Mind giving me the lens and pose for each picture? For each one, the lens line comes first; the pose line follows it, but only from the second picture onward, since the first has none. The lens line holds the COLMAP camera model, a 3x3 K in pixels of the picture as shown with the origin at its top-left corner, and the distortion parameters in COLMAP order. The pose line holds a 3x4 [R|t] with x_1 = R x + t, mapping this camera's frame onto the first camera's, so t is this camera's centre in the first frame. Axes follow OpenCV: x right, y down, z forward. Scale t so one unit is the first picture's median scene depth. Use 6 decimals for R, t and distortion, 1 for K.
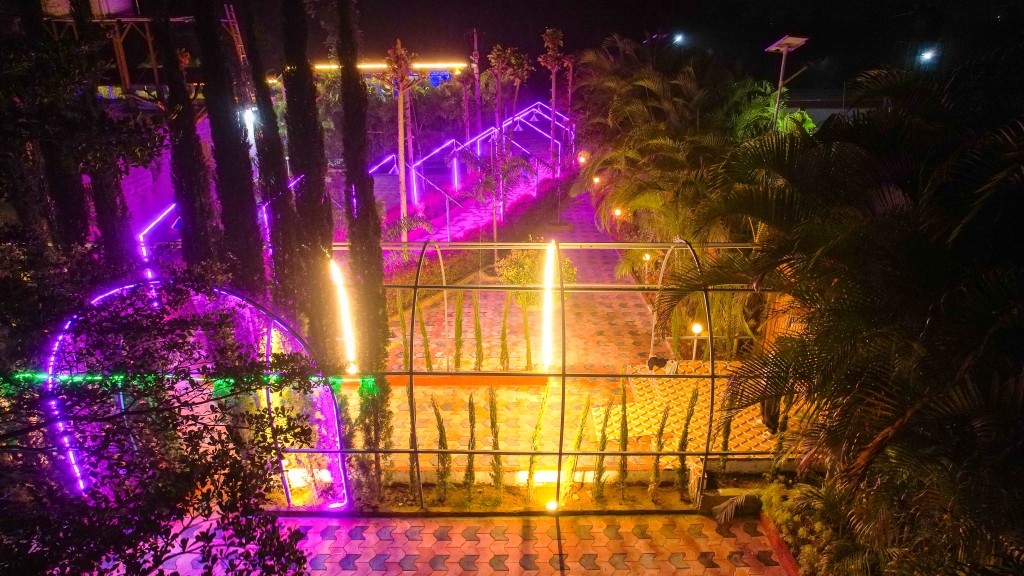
lens RADIAL K [[666.3, 0, 512.0], [0, 666.3, 288.0], [0, 0, 1]] dist [-0.084029, 0.085058]
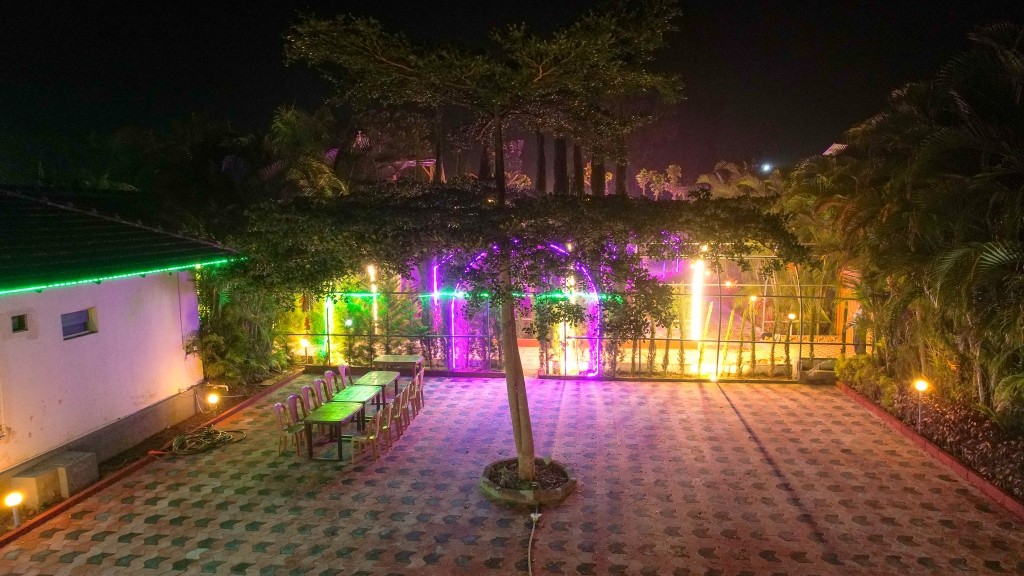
lens RADIAL K [[666.3, 0, 512.0], [0, 666.3, 288.0], [0, 0, 1]] dist [-0.084029, 0.085058]
pose [[0.992020, 0.003375, -0.126033, -0.244388], [-0.034813, 0.968111, -0.248091, 0.533999], [0.121177, 0.250499, 0.960503, -0.800987]]
